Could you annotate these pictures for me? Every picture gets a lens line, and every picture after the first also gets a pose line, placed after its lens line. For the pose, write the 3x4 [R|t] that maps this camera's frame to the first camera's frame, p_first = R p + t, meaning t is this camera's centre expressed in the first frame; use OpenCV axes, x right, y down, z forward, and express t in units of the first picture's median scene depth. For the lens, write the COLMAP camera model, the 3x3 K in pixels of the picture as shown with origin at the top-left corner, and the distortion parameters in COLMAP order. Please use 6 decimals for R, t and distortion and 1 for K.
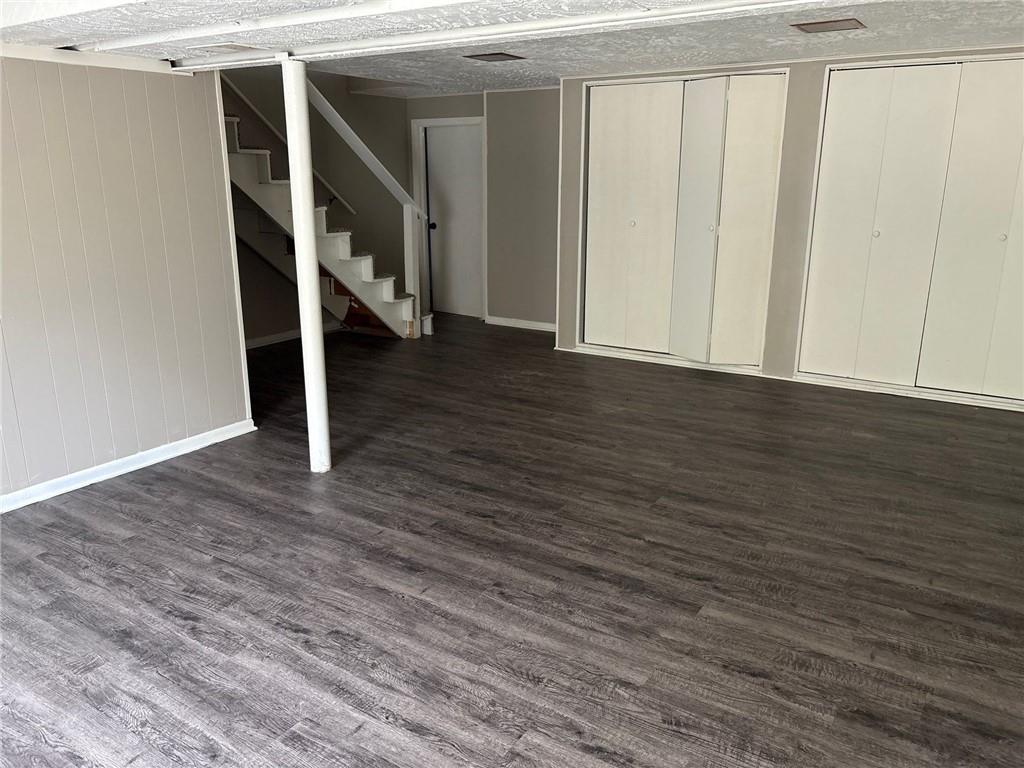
lens RADIAL K [[772.6, 0, 518.7], [0, 772.6, 383.0], [0, 0, 1]] dist [0.047557, -0.052627]
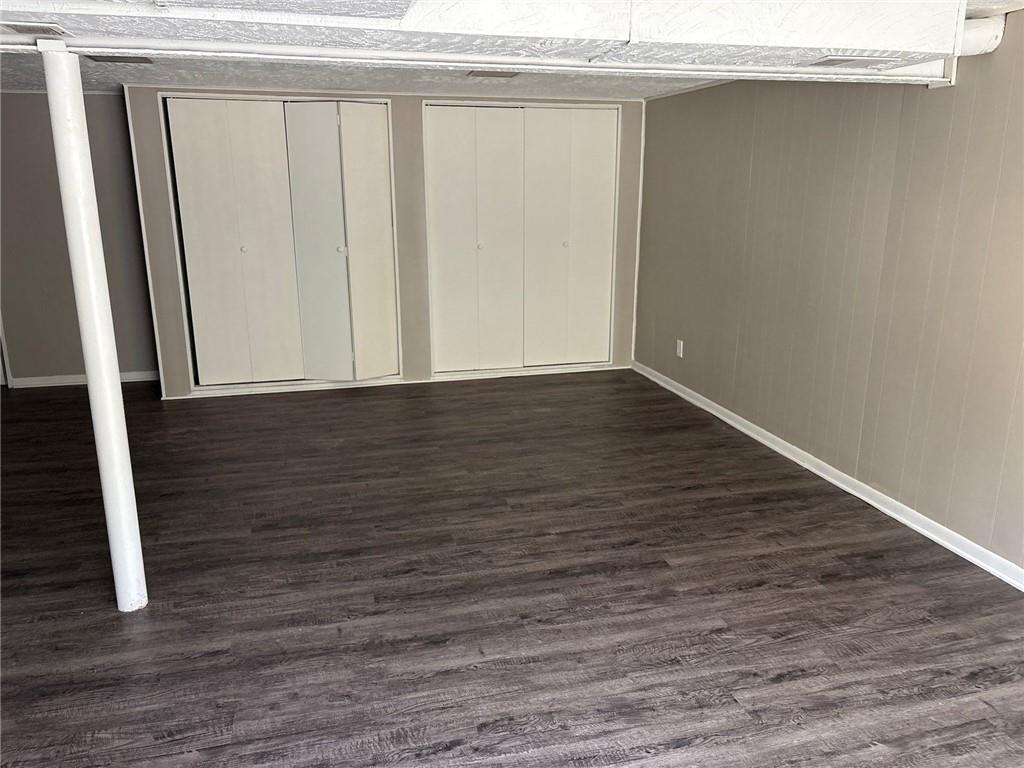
lens RADIAL K [[772.6, 0, 513.9], [0, 772.6, 383.5], [0, 0, 1]] dist [0.047557, -0.052627]
pose [[0.677053, -0.186768, 0.711841, -0.640509], [0.196416, 0.978034, 0.069794, -0.097569], [-0.709240, 0.092563, 0.698864, 0.263528]]
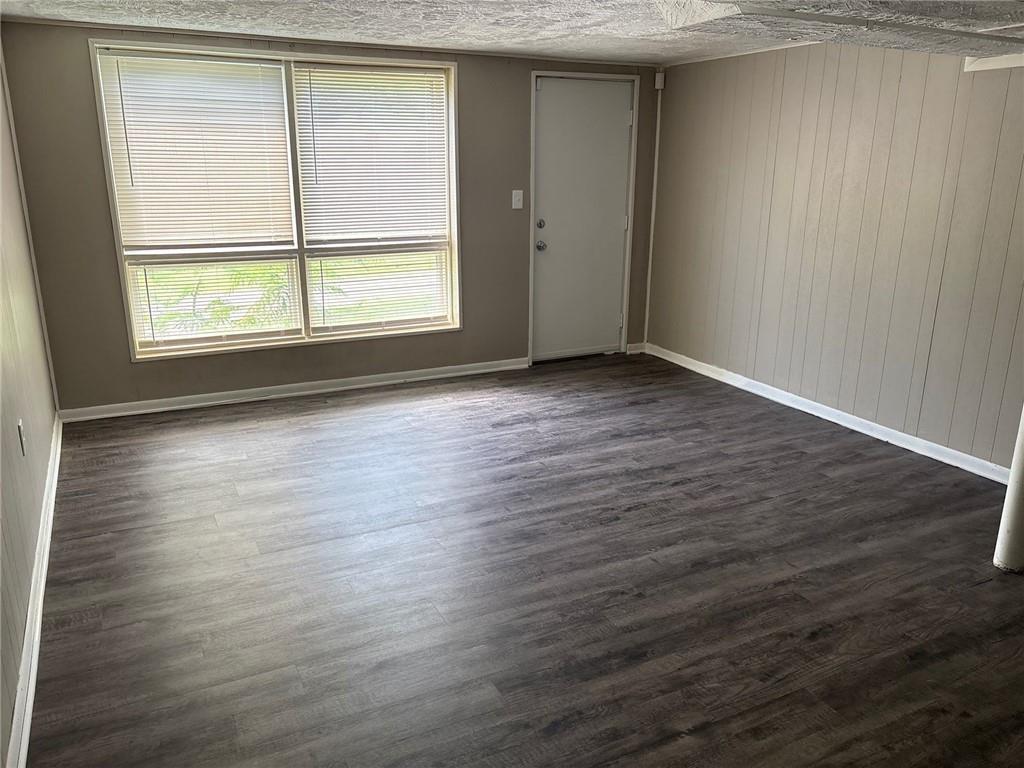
lens RADIAL K [[772.6, 0, 515.1], [0, 772.6, 381.3], [0, 0, 1]] dist [0.047557, -0.052627]
pose [[-0.499540, 0.231920, -0.834669, 0.748338], [-0.235243, 0.890977, 0.388356, -0.300298], [0.833739, 0.390349, -0.390521, 1.062718]]
